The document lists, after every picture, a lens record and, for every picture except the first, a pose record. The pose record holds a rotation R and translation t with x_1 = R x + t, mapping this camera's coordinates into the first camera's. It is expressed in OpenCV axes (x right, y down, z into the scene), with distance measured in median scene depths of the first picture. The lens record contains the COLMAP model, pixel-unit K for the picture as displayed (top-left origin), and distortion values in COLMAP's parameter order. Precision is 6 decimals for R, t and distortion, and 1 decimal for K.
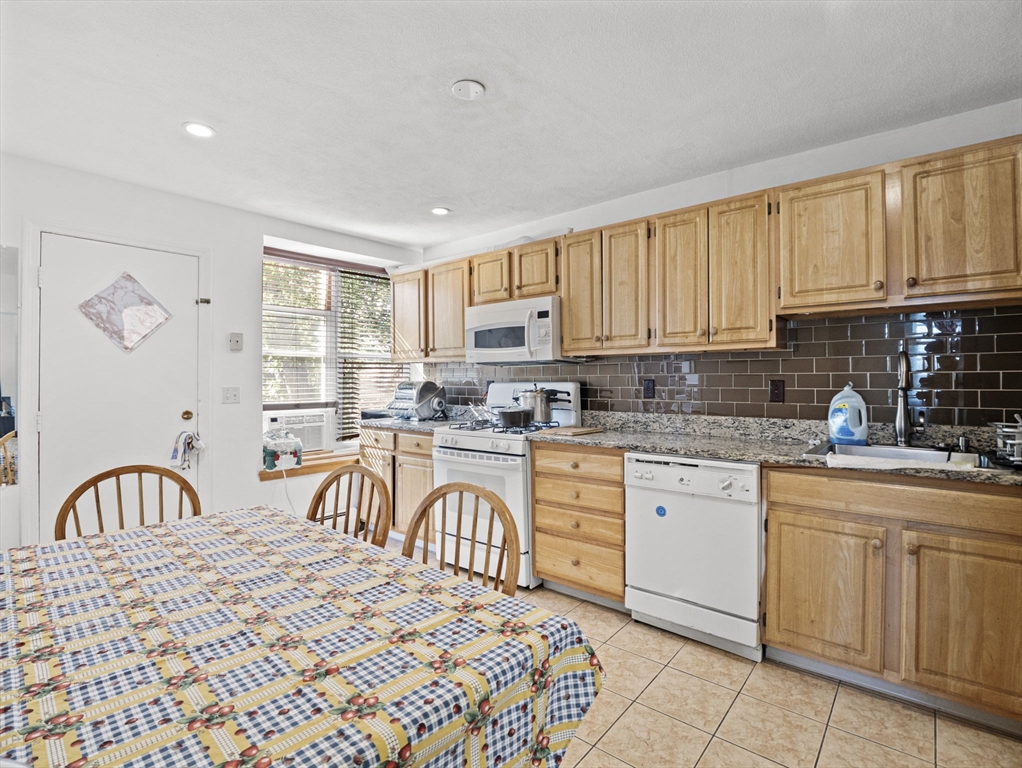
lens RADIAL K [[510.5, 0, 507.5], [0, 510.5, 377.2], [0, 0, 1]] dist [-0.003084, -0.000949]
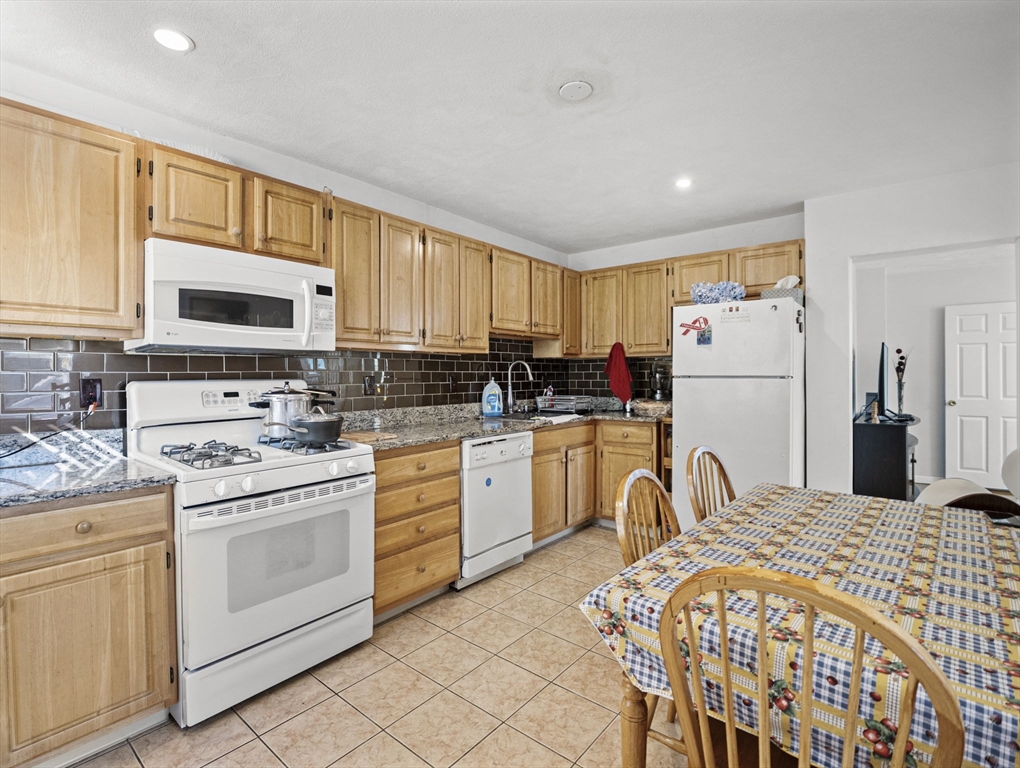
lens RADIAL K [[501.6, 0, 510.4], [0, 501.6, 381.1], [0, 0, 1]] dist [-0.003150, -0.001140]
pose [[-0.027182, -0.004398, 0.999621, -0.860030], [0.001237, 0.999989, 0.004434, 0.012322], [-0.999630, 0.001357, -0.027177, 0.925658]]
